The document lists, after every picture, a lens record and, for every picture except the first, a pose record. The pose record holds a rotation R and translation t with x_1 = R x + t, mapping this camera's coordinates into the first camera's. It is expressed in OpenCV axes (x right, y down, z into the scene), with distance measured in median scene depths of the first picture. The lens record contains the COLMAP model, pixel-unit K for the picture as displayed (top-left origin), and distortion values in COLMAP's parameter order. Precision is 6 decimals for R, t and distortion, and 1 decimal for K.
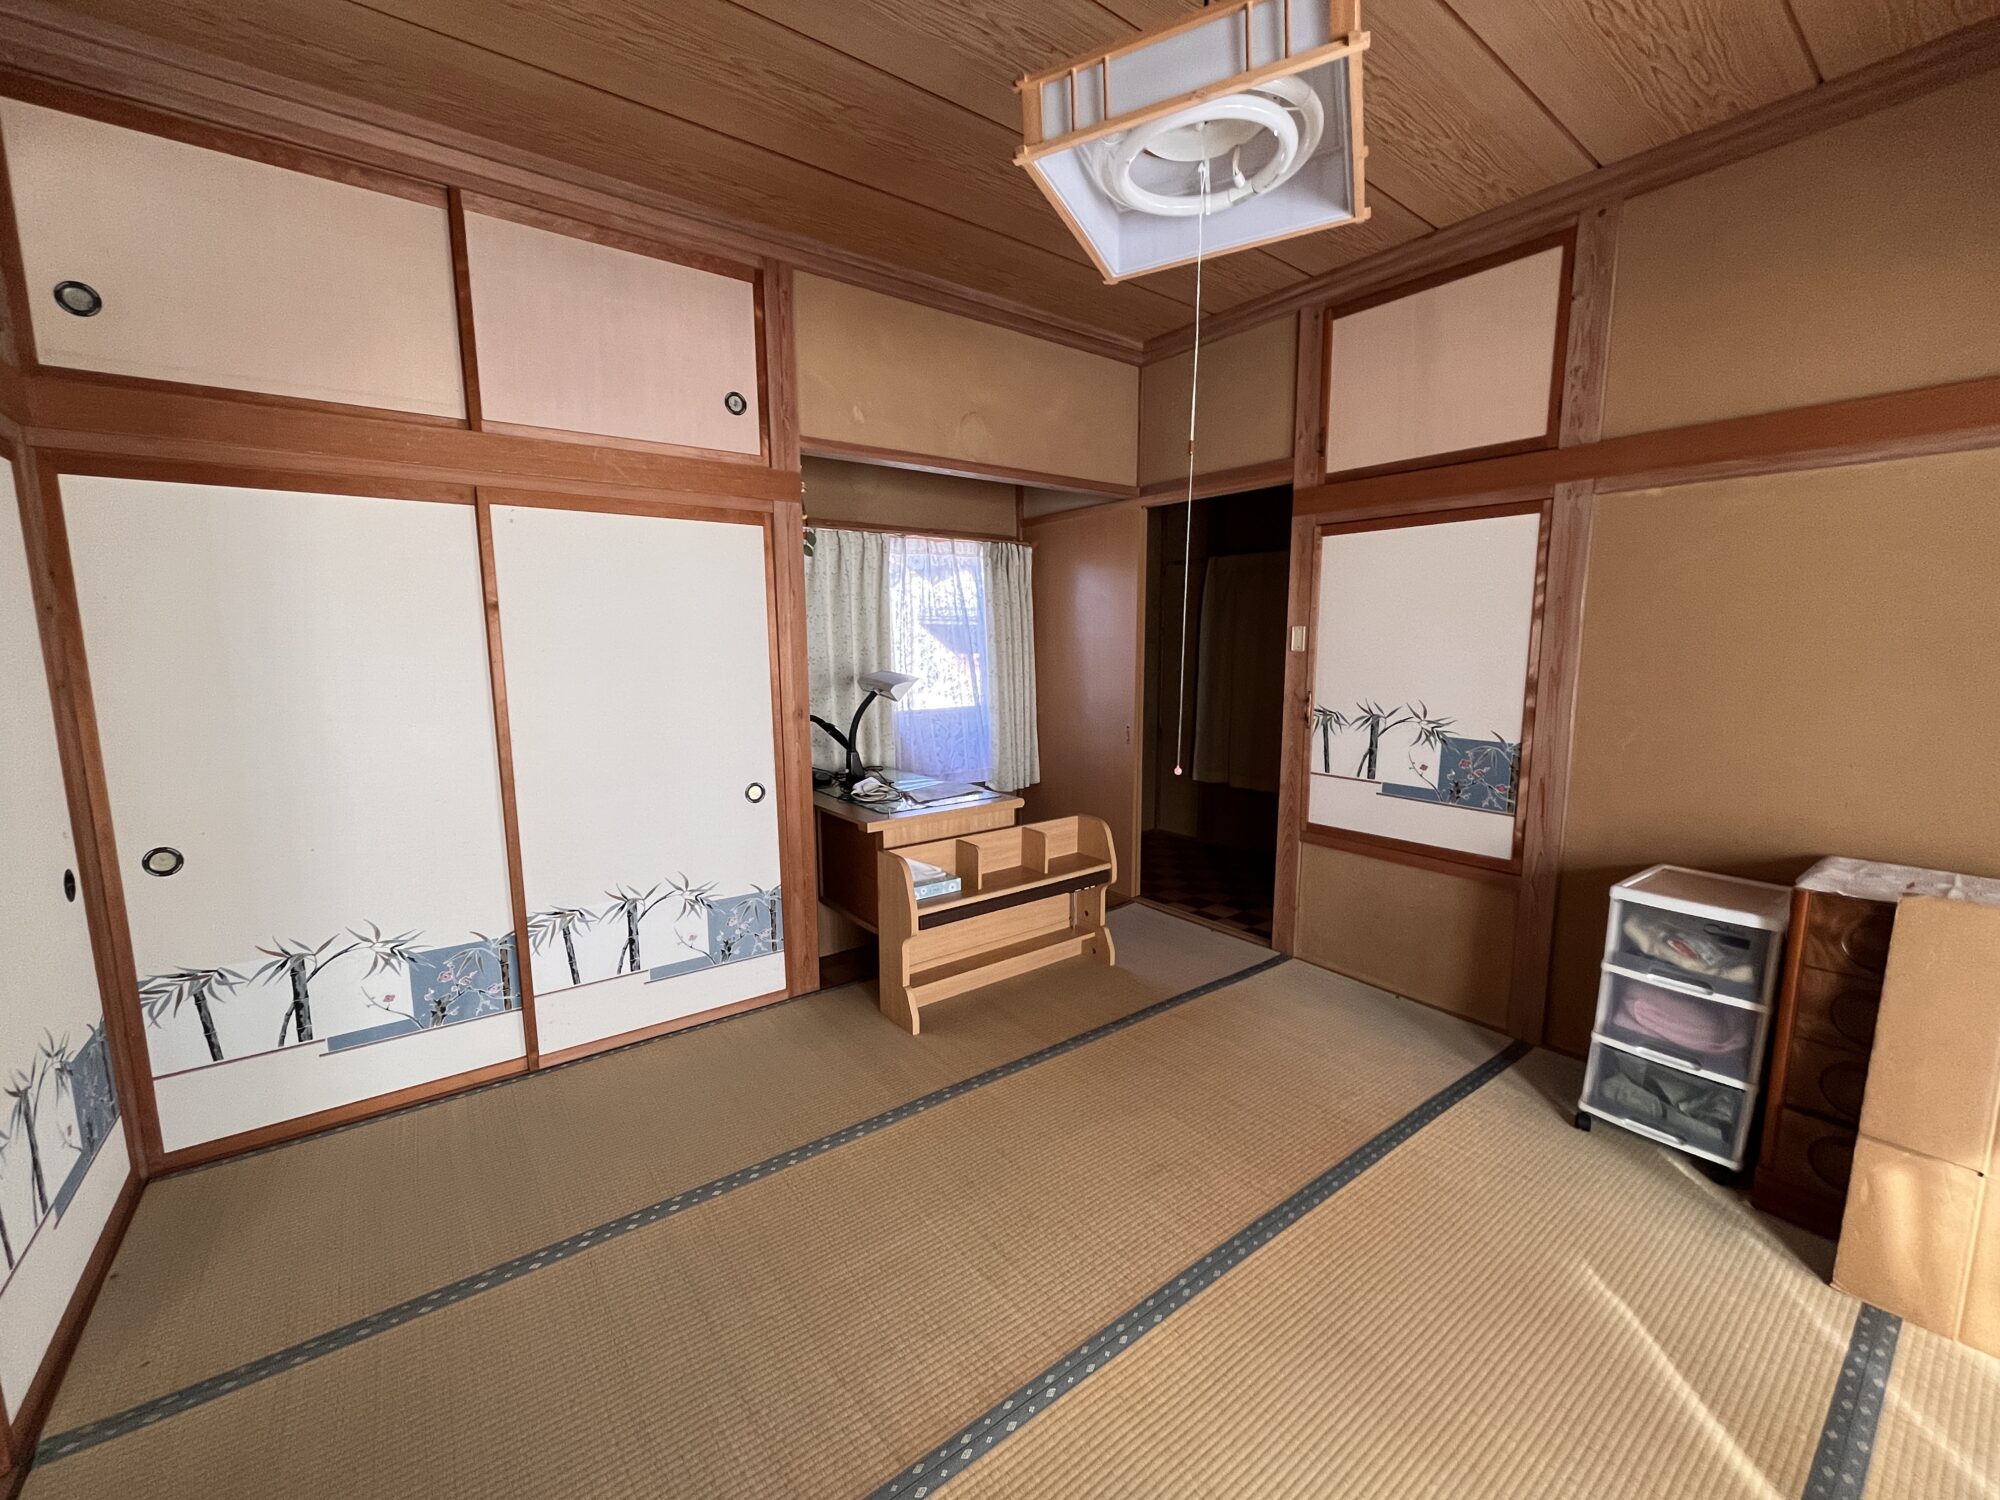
lens RADIAL K [[807.8, 0, 980.8], [0, 807.8, 755.3], [0, 0, 1]] dist [0.001649, 0.000209]
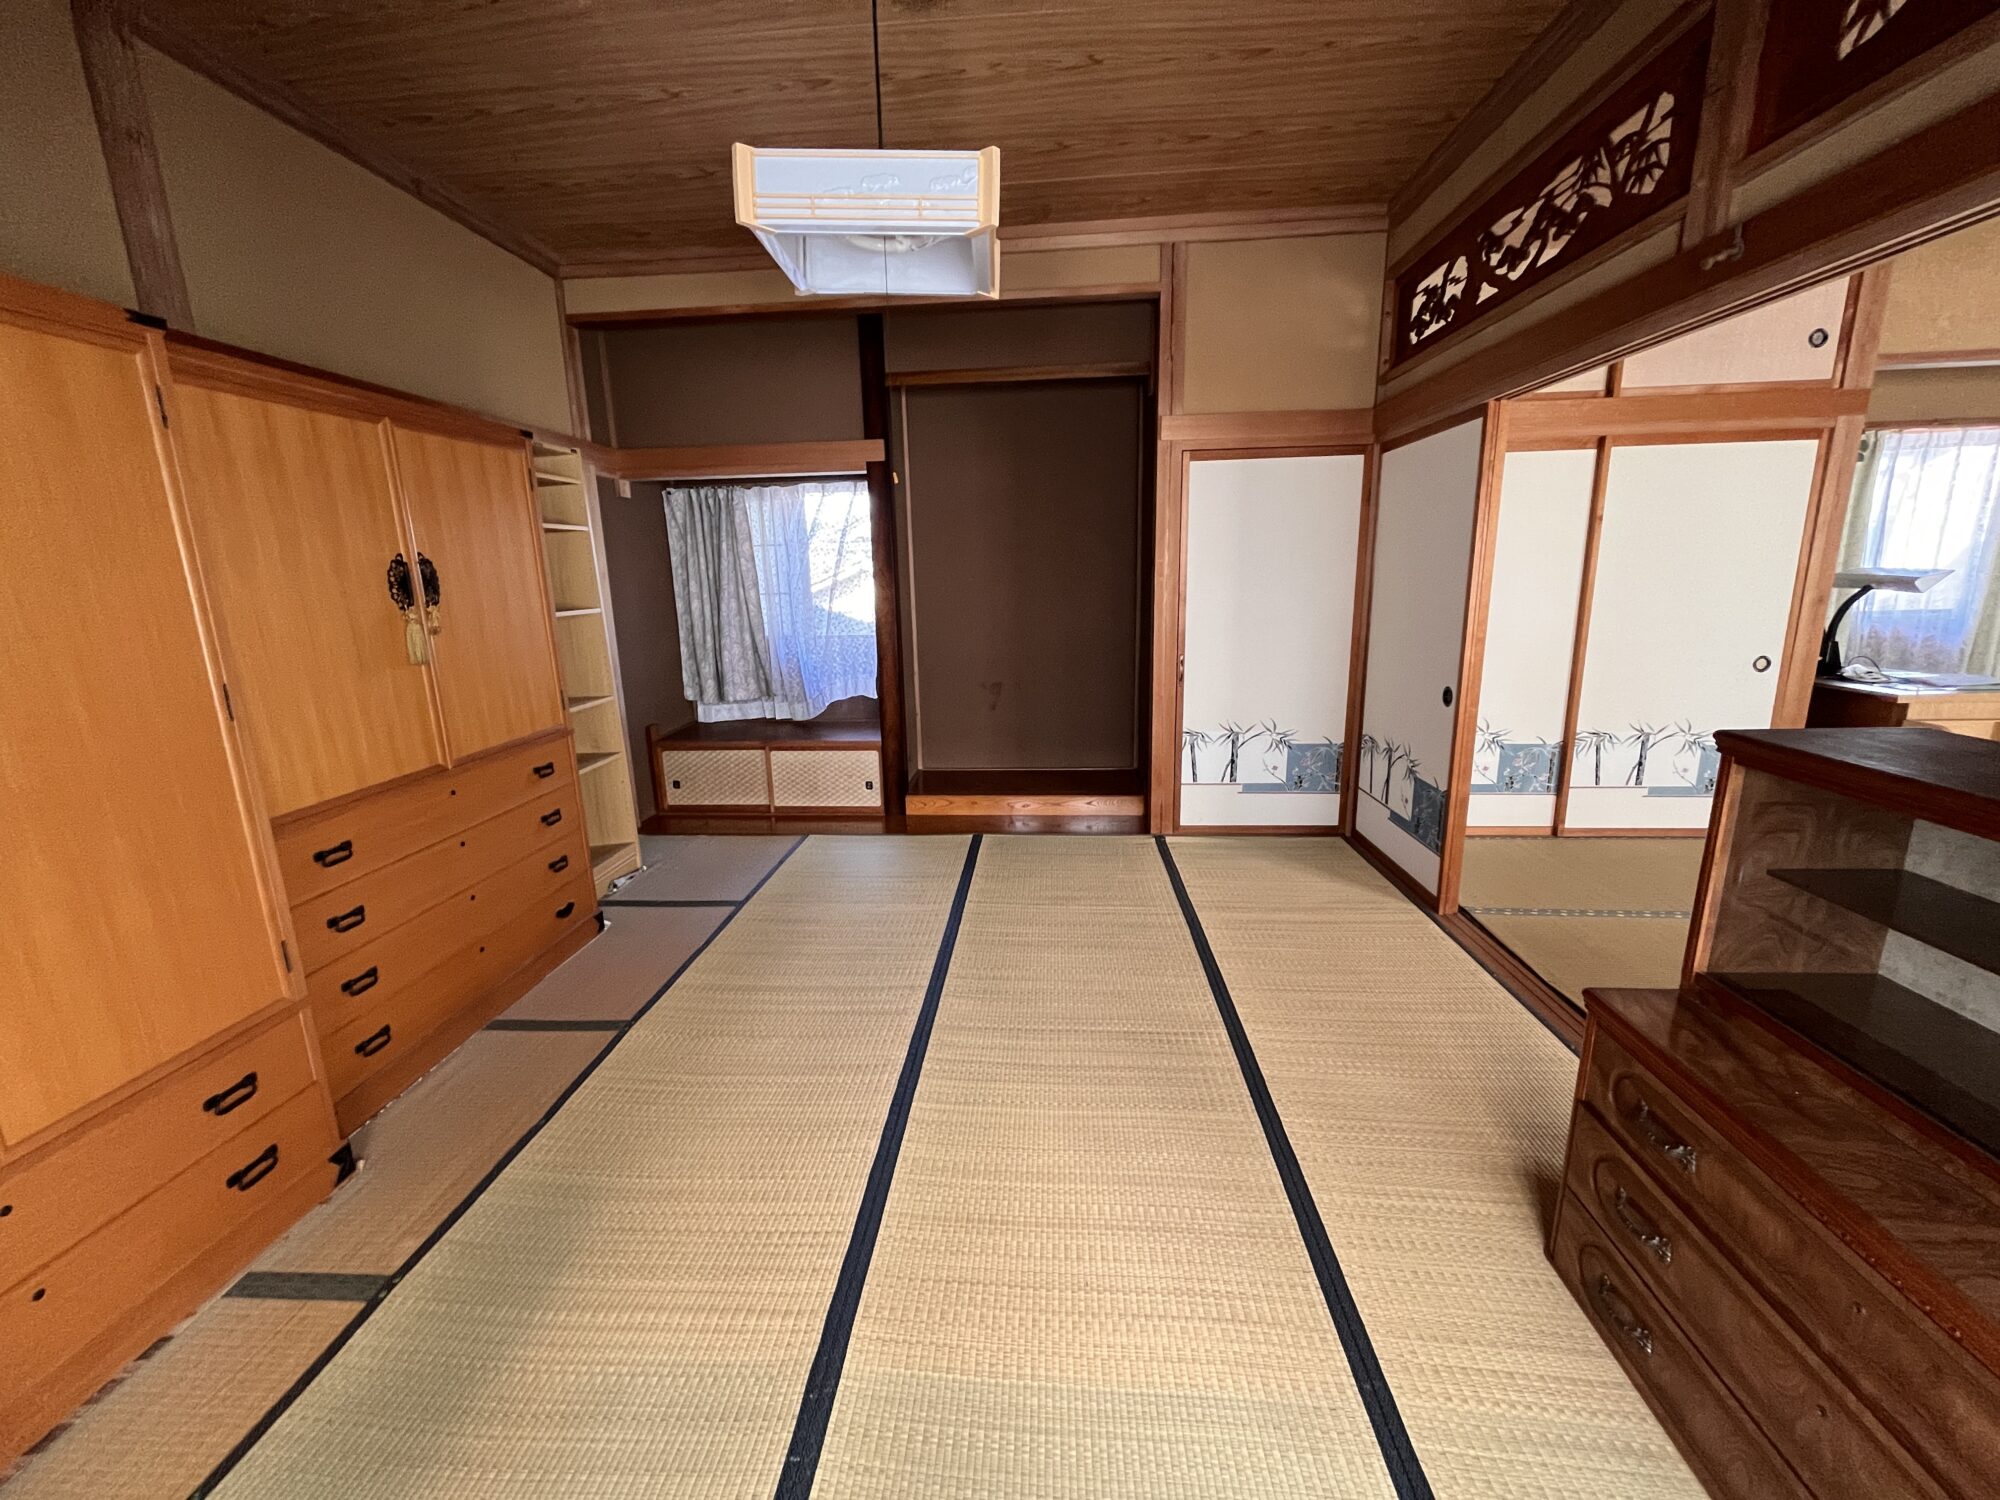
lens RADIAL K [[807.8, 0, 992.2], [0, 807.8, 745.0], [0, 0, 1]] dist [0.001649, 0.000209]
pose [[0.758191, 0.126851, -0.639574, -0.377721], [-0.073495, 0.991268, 0.109480, 0.124642], [0.647877, -0.036002, 0.760894, -0.727983]]
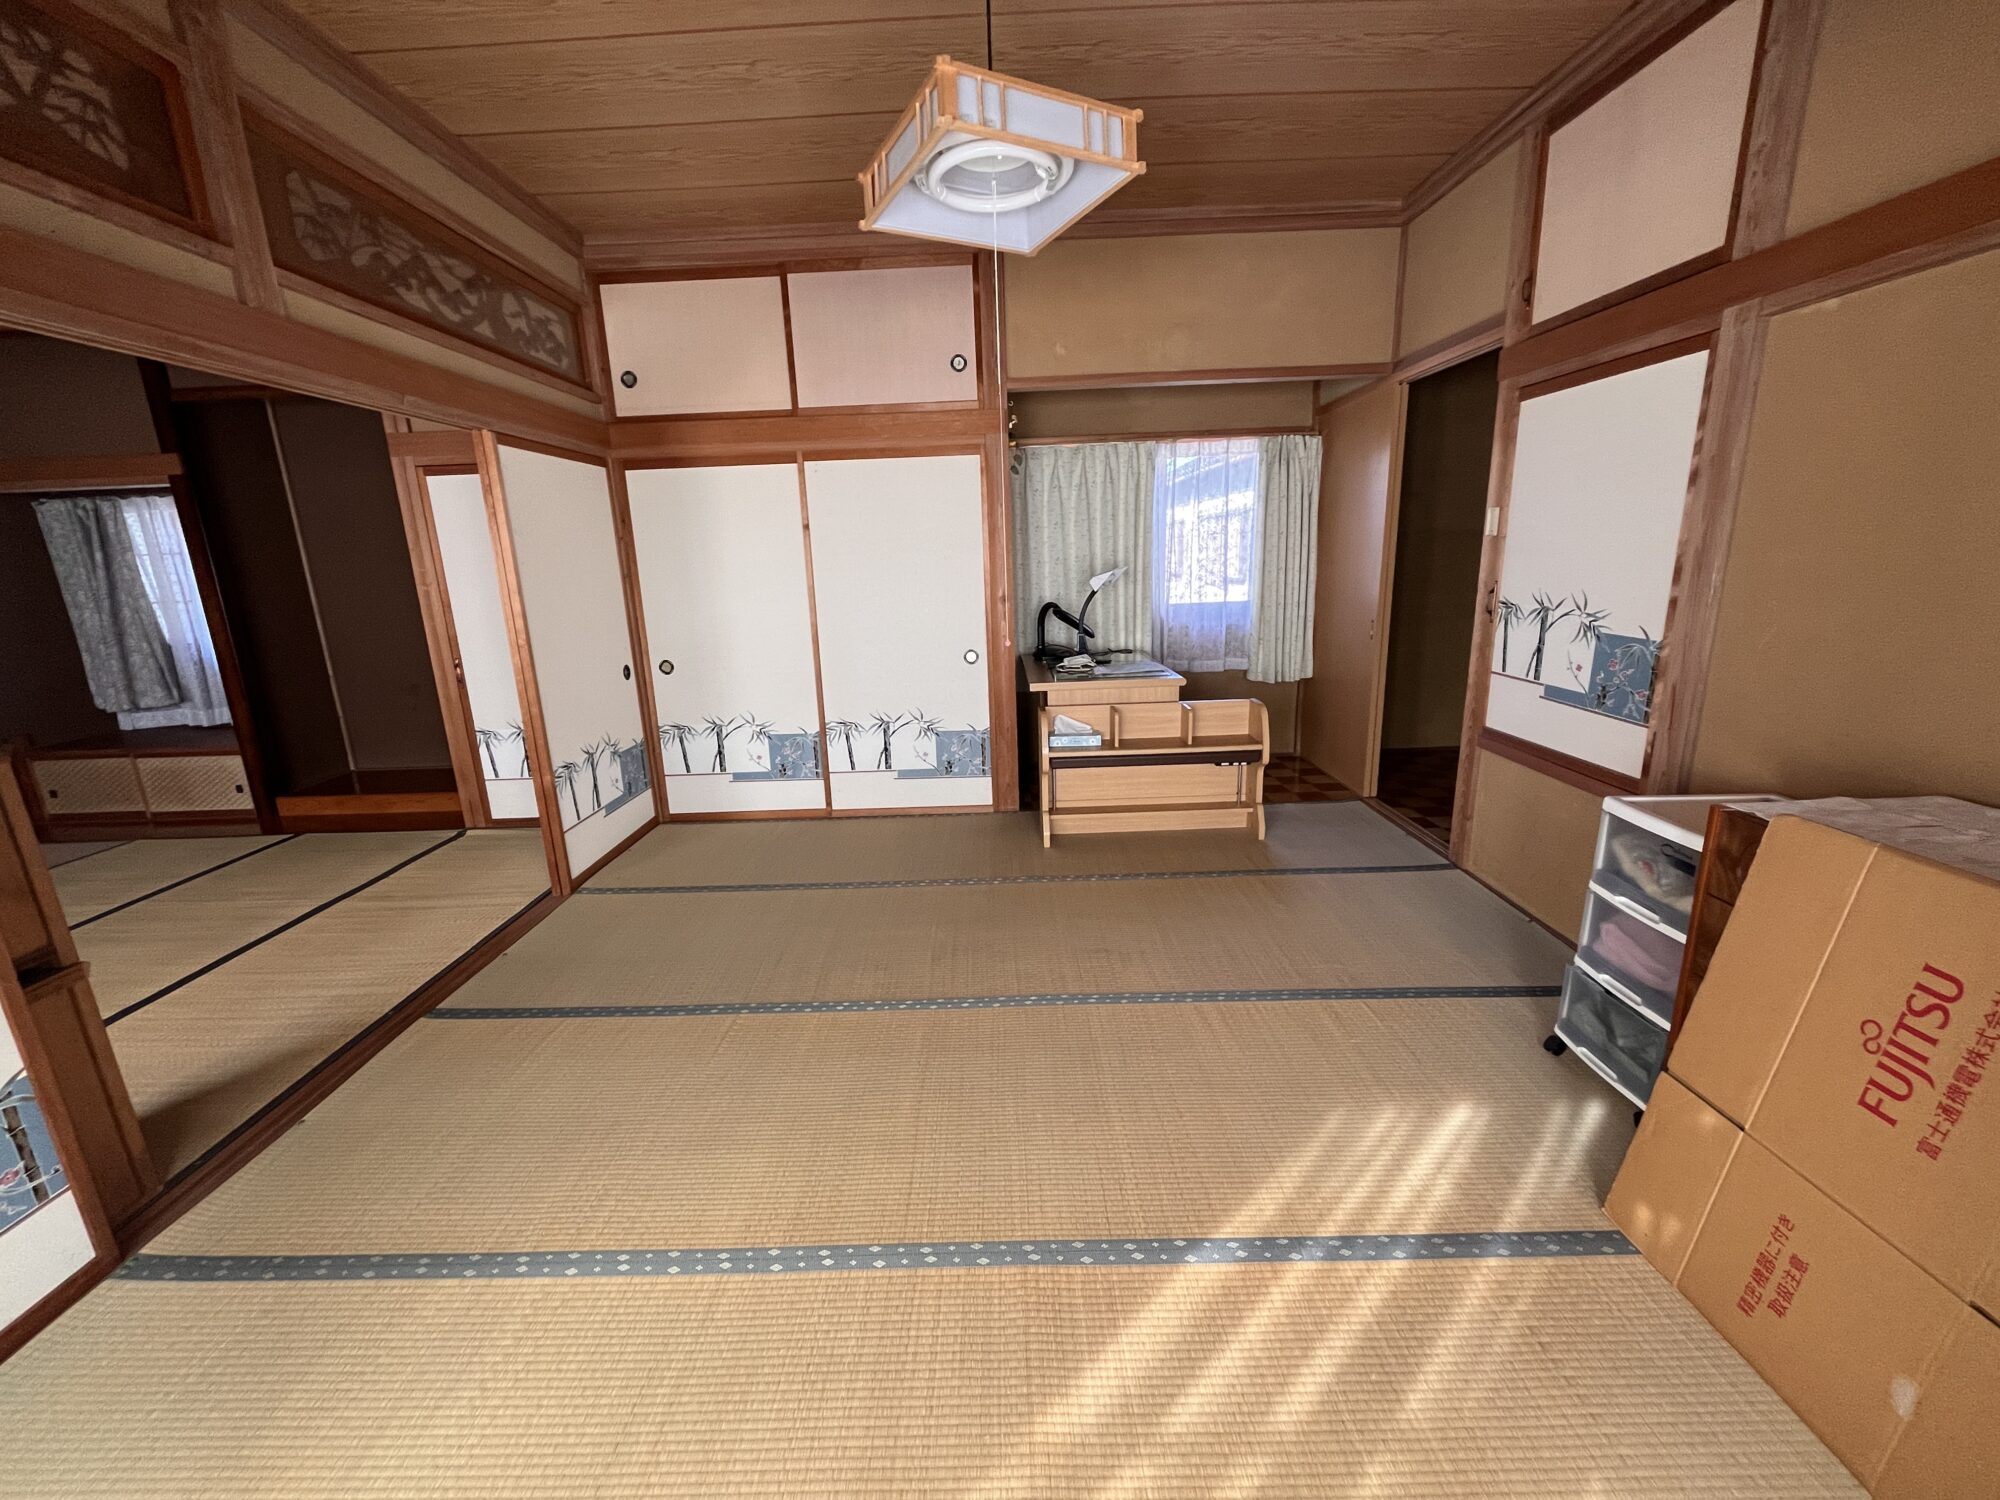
lens RADIAL K [[807.8, 0, 998.9], [0, 807.8, 755.3], [0, 0, 1]] dist [0.001649, 0.000209]
pose [[0.801163, 0.122640, -0.585745, 0.602441], [-0.053790, 0.989572, 0.133619, 0.026617], [0.596024, -0.075544, 0.799405, -0.082644]]
